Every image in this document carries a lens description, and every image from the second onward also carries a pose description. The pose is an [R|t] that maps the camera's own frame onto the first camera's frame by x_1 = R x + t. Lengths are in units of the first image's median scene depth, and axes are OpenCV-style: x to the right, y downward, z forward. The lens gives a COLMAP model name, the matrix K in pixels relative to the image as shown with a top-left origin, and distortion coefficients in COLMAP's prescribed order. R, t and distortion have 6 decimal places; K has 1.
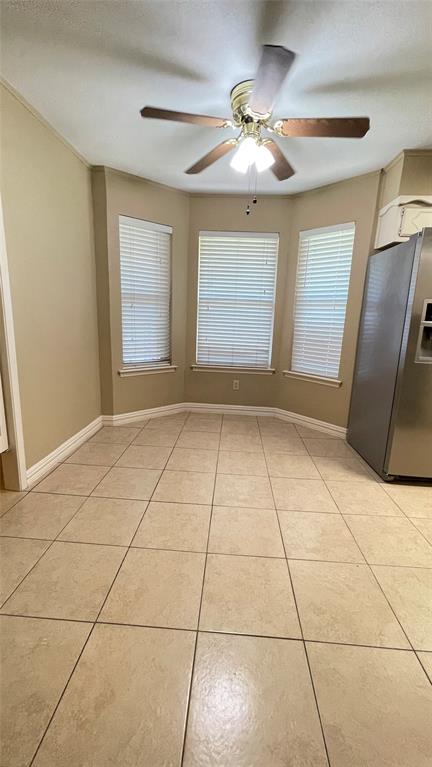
lens RADIAL K [[312.9, 0, 212.7], [0, 312.9, 380.9], [0, 0, 1]] dist [-0.002891, 0.002783]
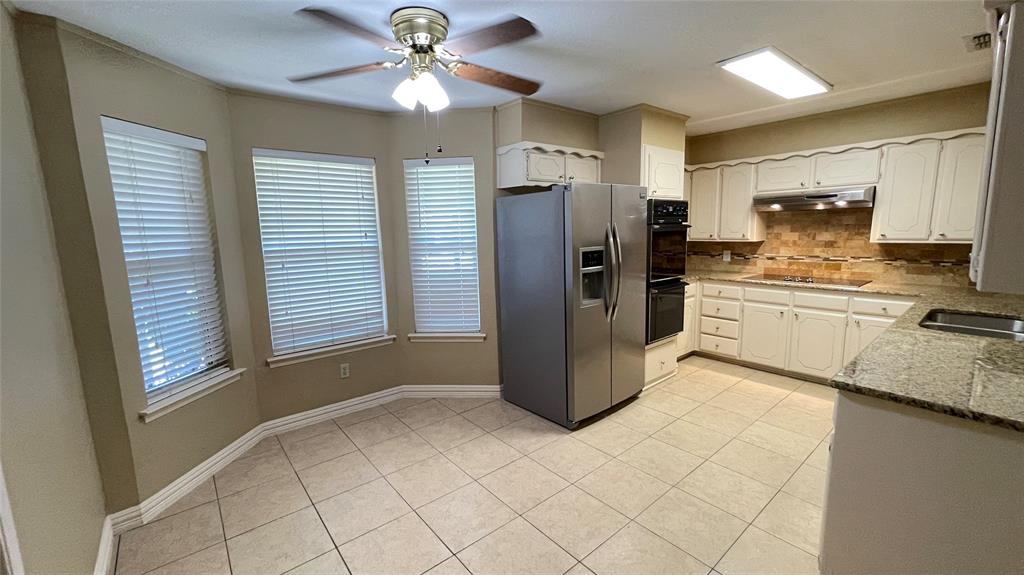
lens RADIAL K [[417.7, 0, 509.2], [0, 417.7, 290.0], [0, 0, 1]] dist [-0.002891, 0.002783]
pose [[0.728298, -0.155900, 0.667291, -0.278685], [0.195687, 0.980544, 0.015508, -0.117561], [-0.656725, 0.119286, 0.744636, 0.078278]]
